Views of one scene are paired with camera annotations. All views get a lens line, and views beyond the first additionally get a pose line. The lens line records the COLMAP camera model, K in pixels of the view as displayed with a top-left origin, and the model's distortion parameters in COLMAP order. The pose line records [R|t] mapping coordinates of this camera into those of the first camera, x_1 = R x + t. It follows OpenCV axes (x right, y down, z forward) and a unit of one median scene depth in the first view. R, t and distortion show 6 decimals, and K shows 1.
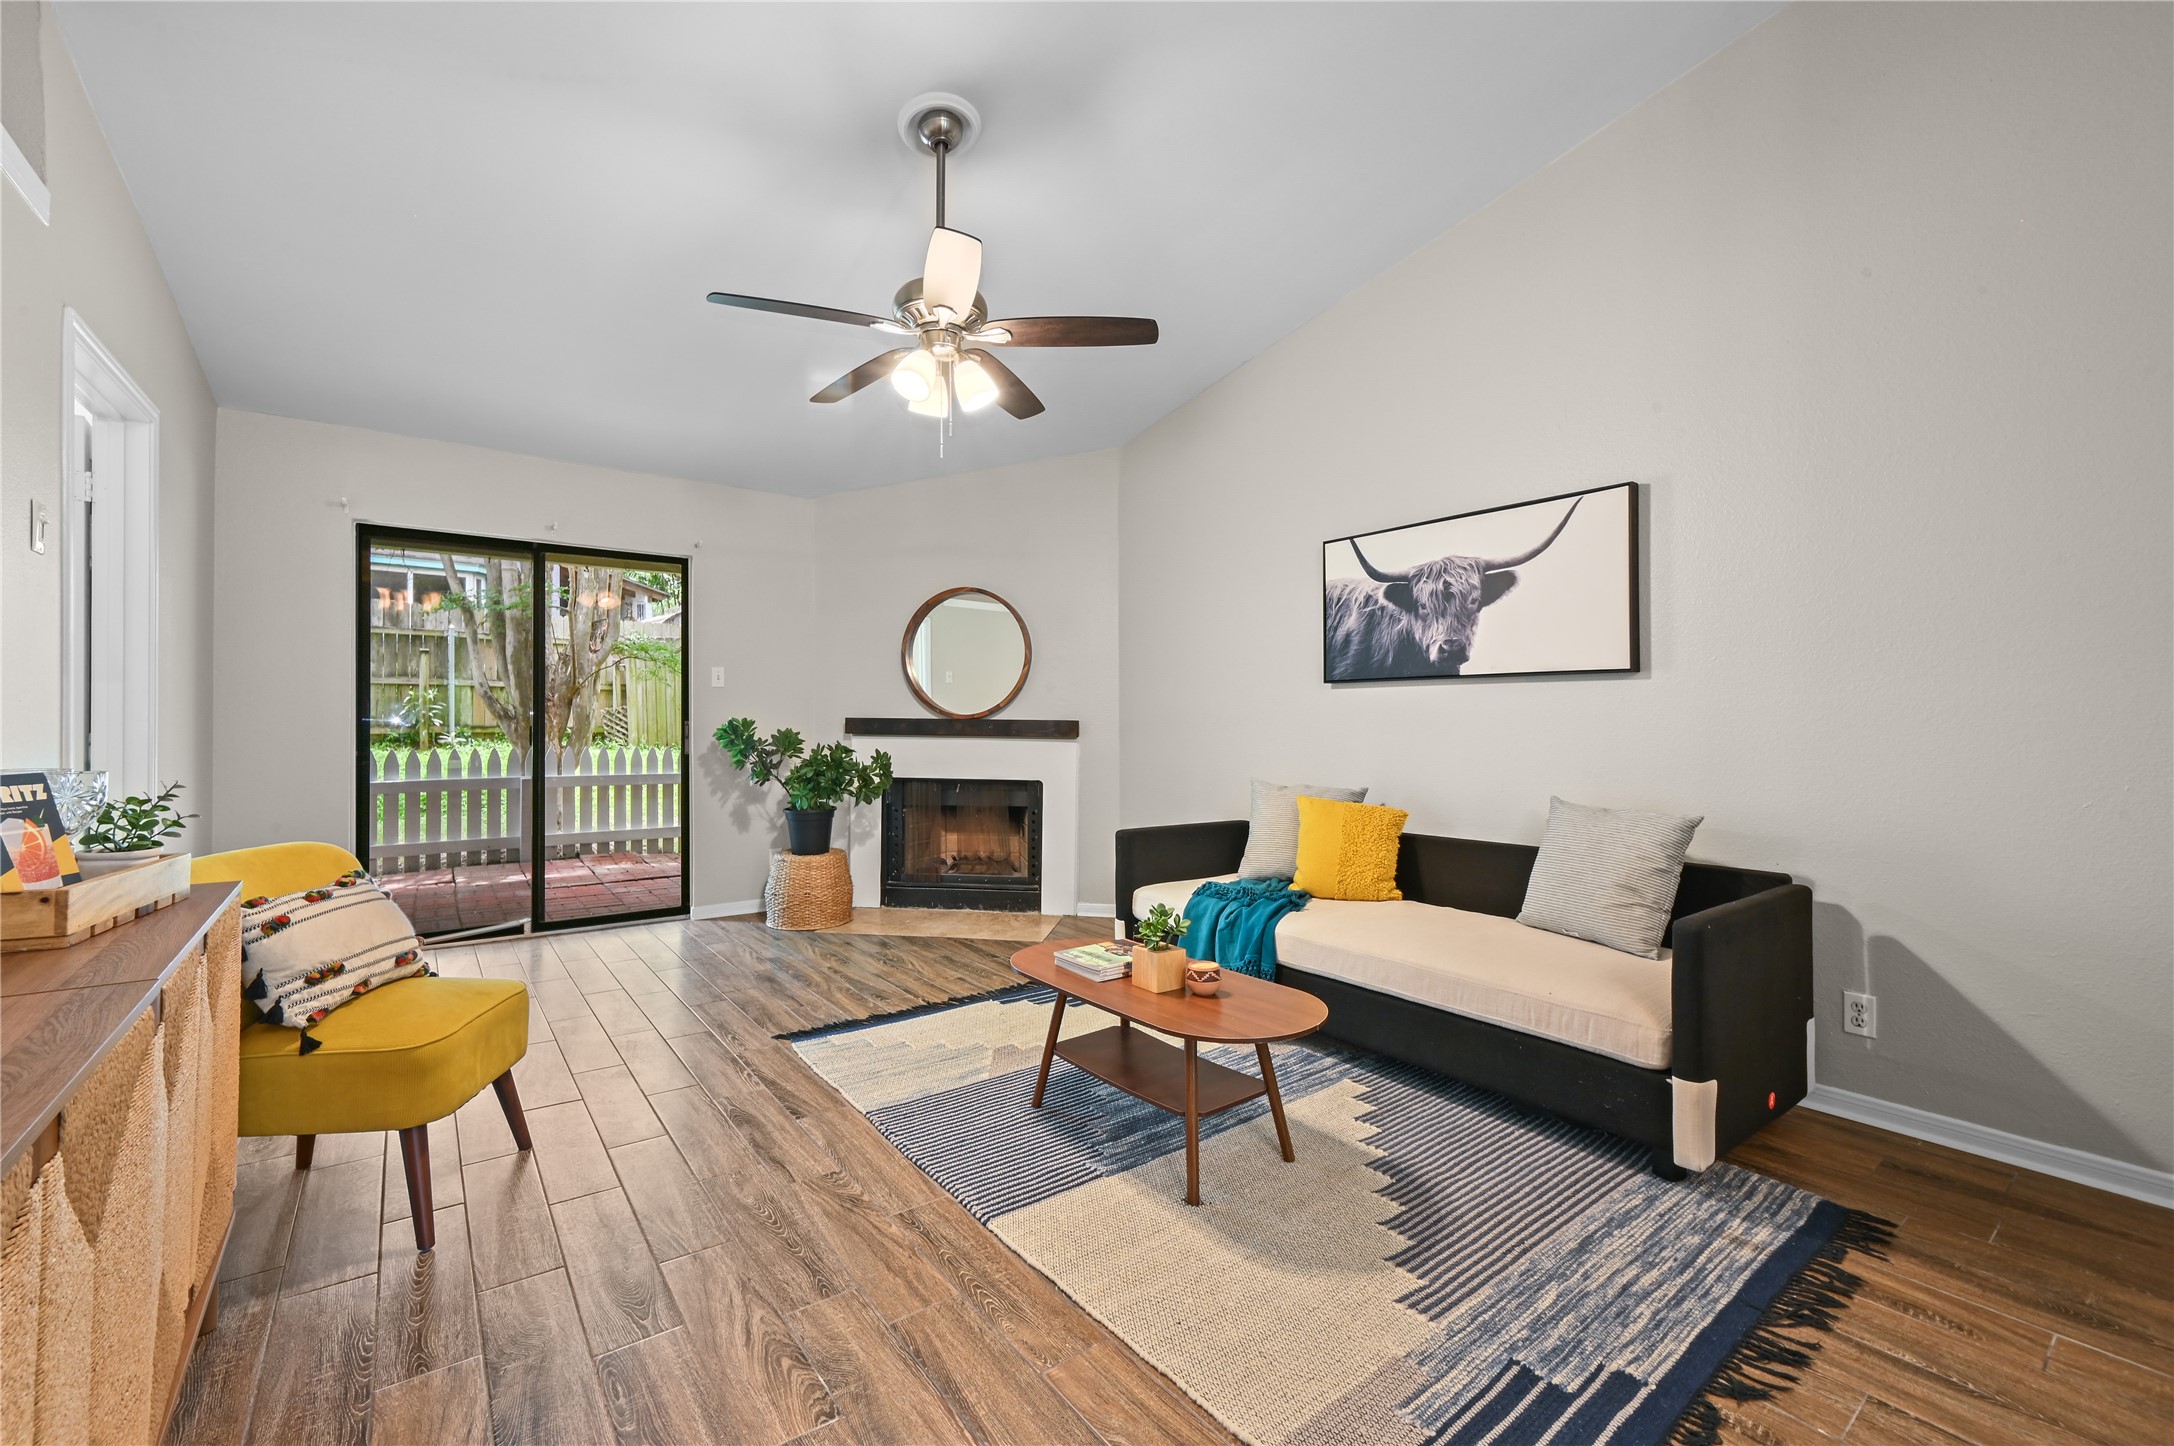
lens RADIAL K [[889.6, 0, 1064.9], [0, 889.6, 705.1], [0, 0, 1]] dist [0.000542, -0.000003]
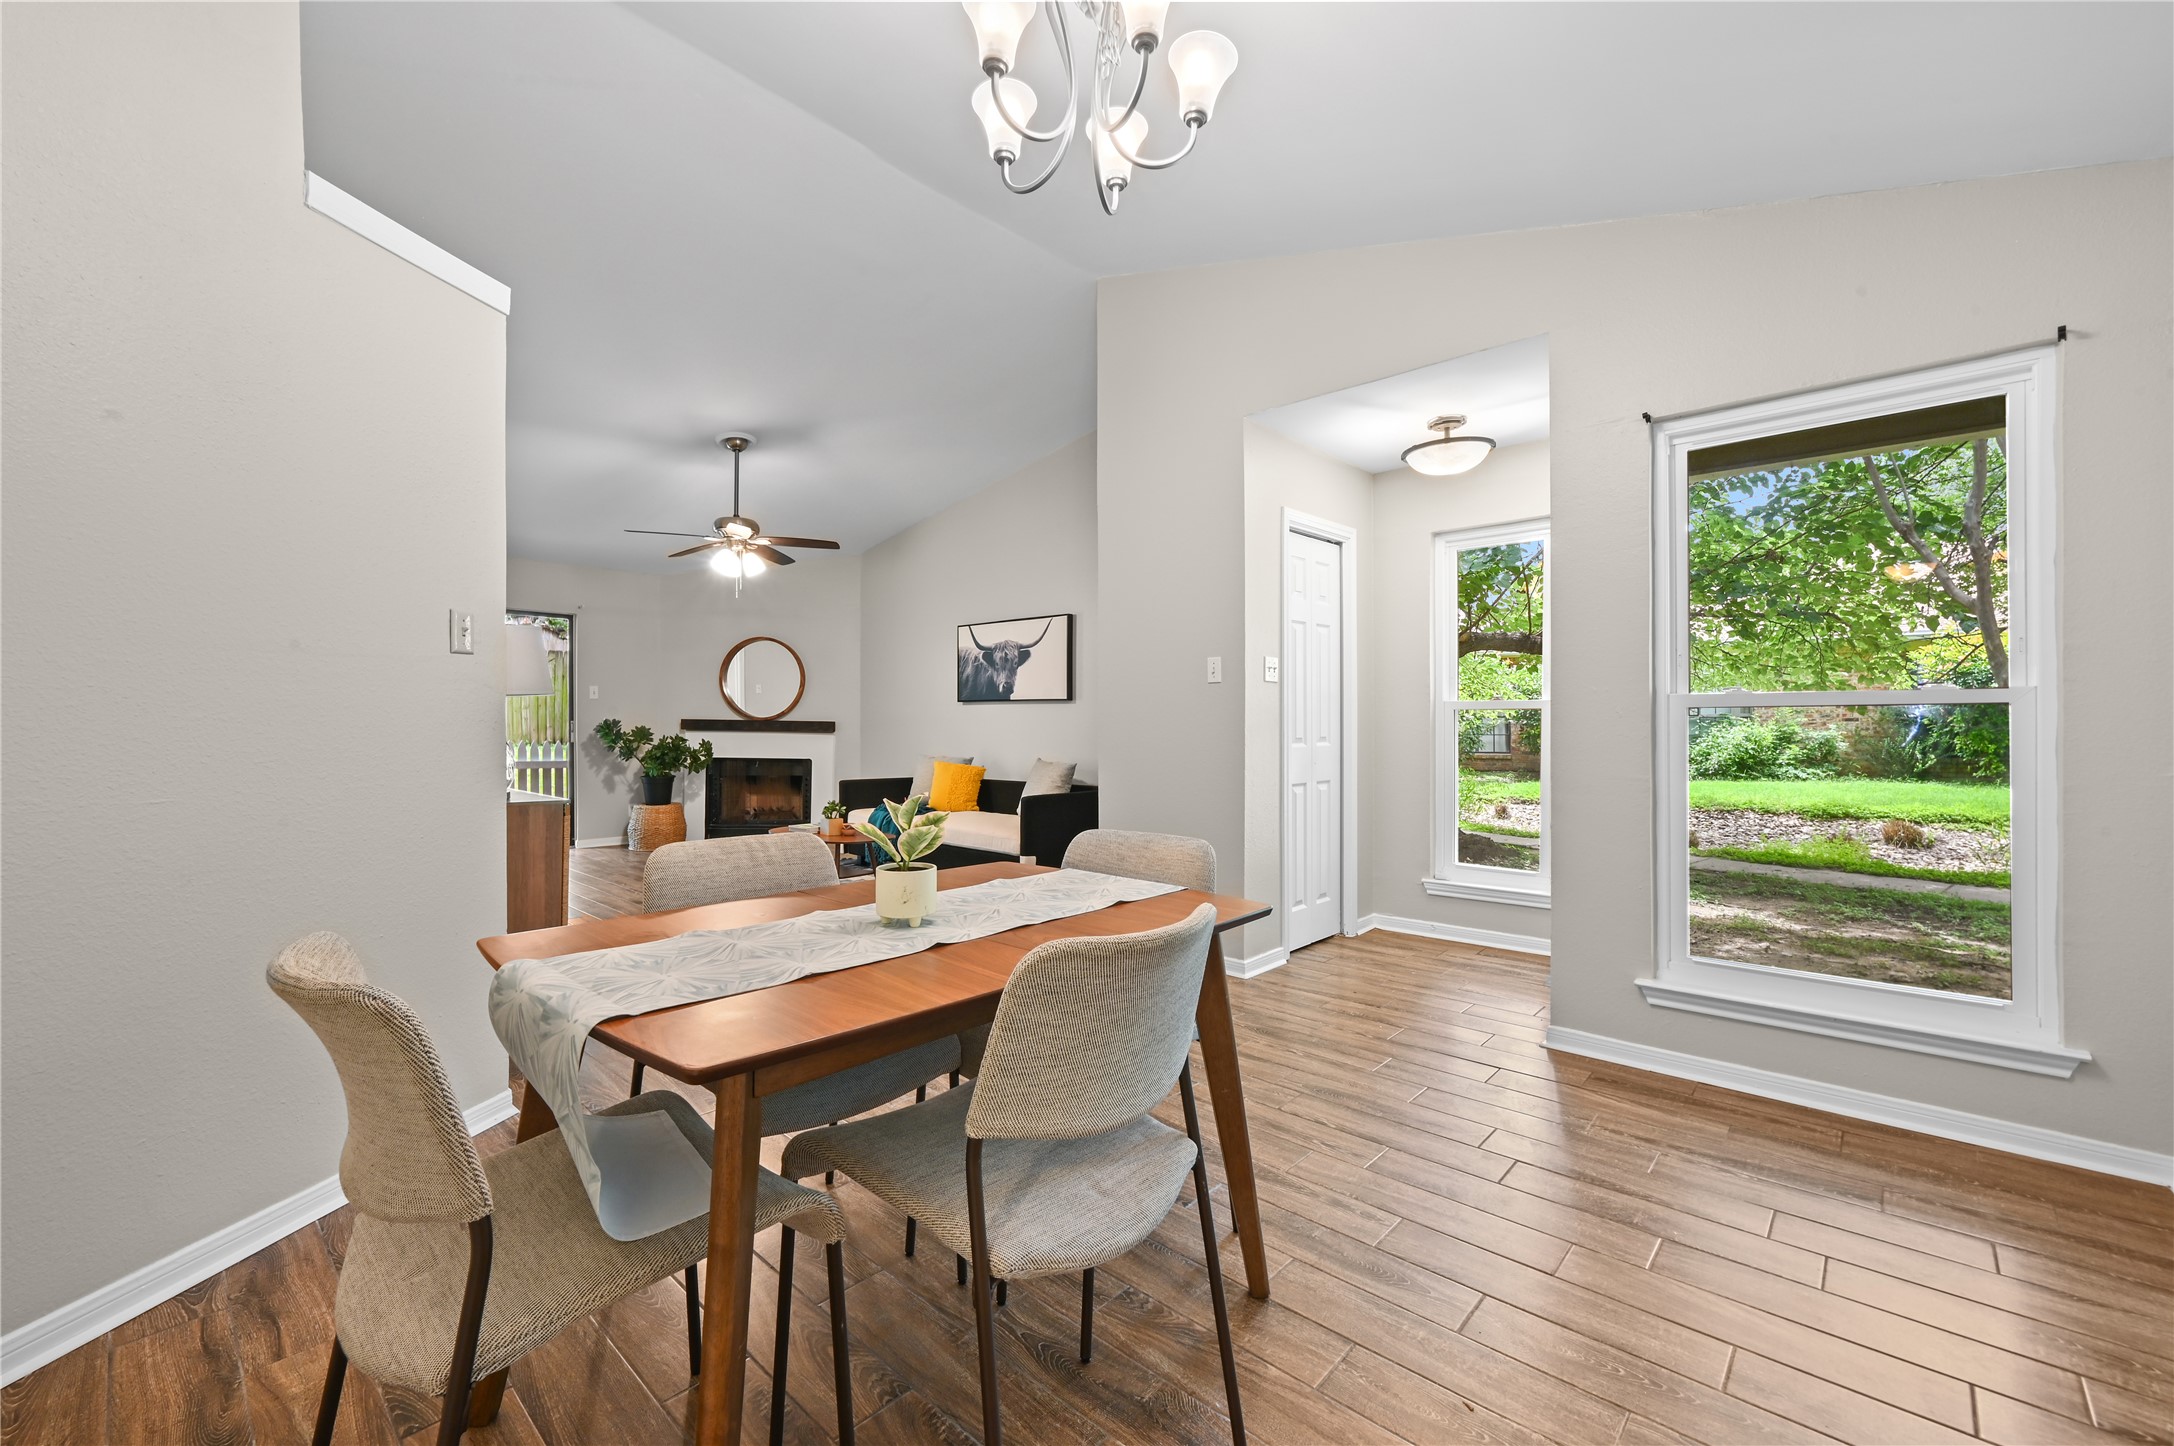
lens RADIAL K [[886.1, 0, 1062.1], [0, 886.1, 717.5], [0, 0, 1]] dist [0.001231, 0.000093]
pose [[0.983789, 0.005728, 0.179239, 0.139450], [-0.007784, 0.999912, 0.010766, -0.011173], [-0.179162, -0.011987, 0.983747, -0.688304]]
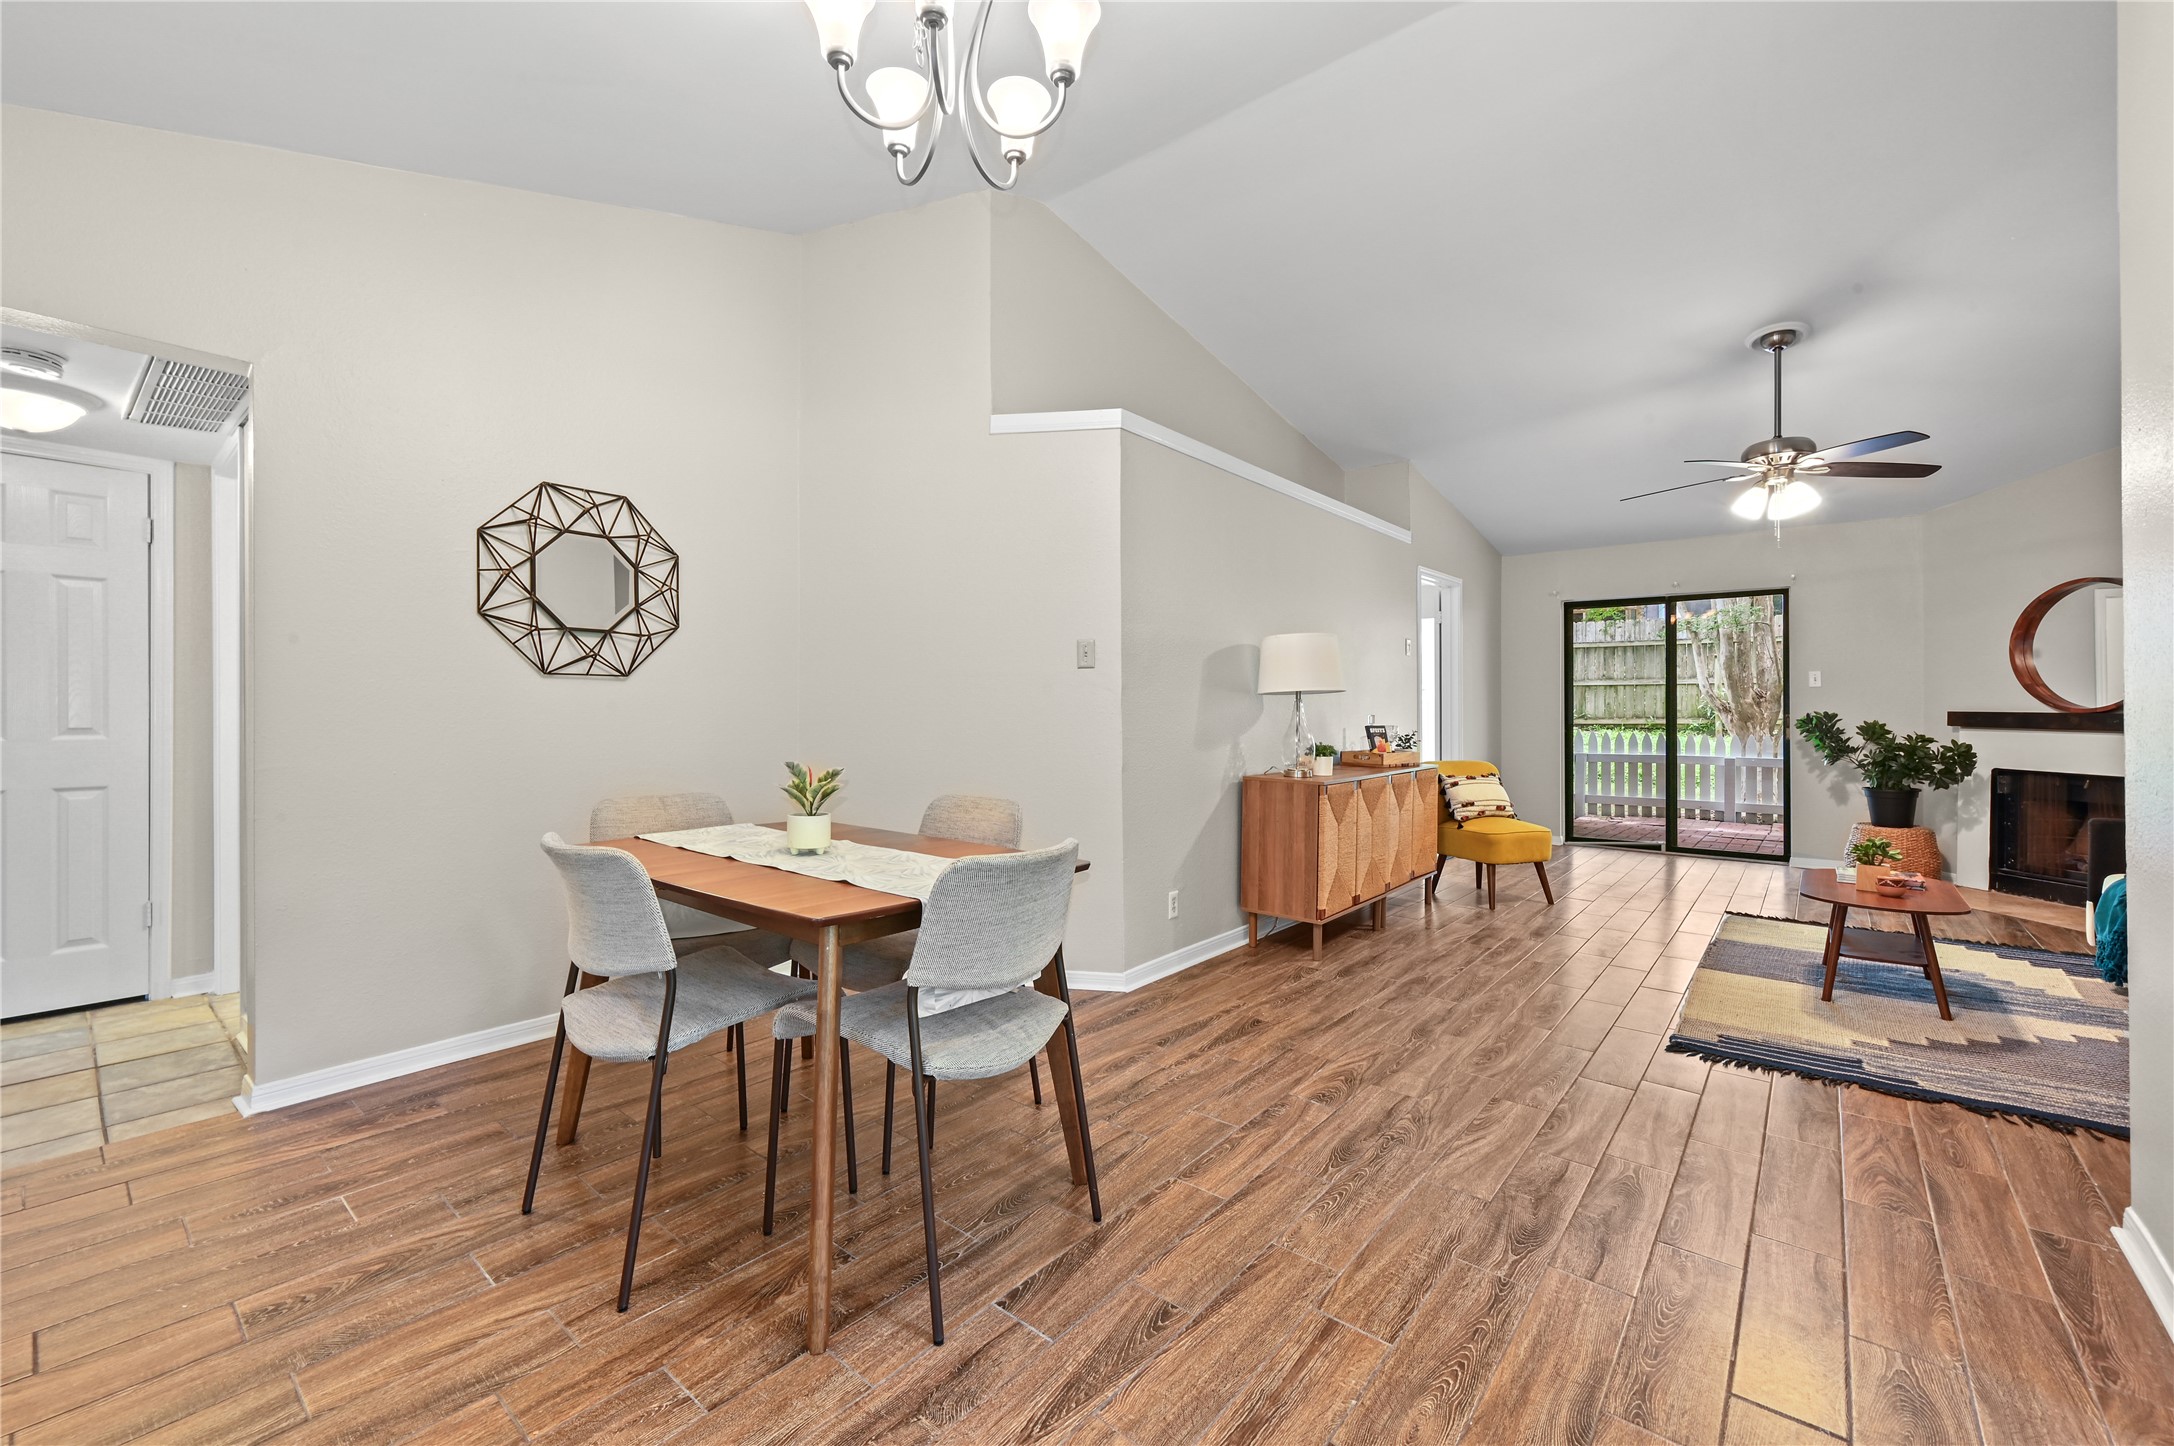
lens RADIAL K [[886.1, 0, 1062.1], [0, 886.1, 717.5], [0, 0, 1]] dist [0.001231, 0.000093]
pose [[0.221002, 0.009628, -0.975226, 0.625298], [0.013264, 0.999829, 0.012877, -0.007670], [0.975183, -0.015781, 0.220837, -0.330981]]
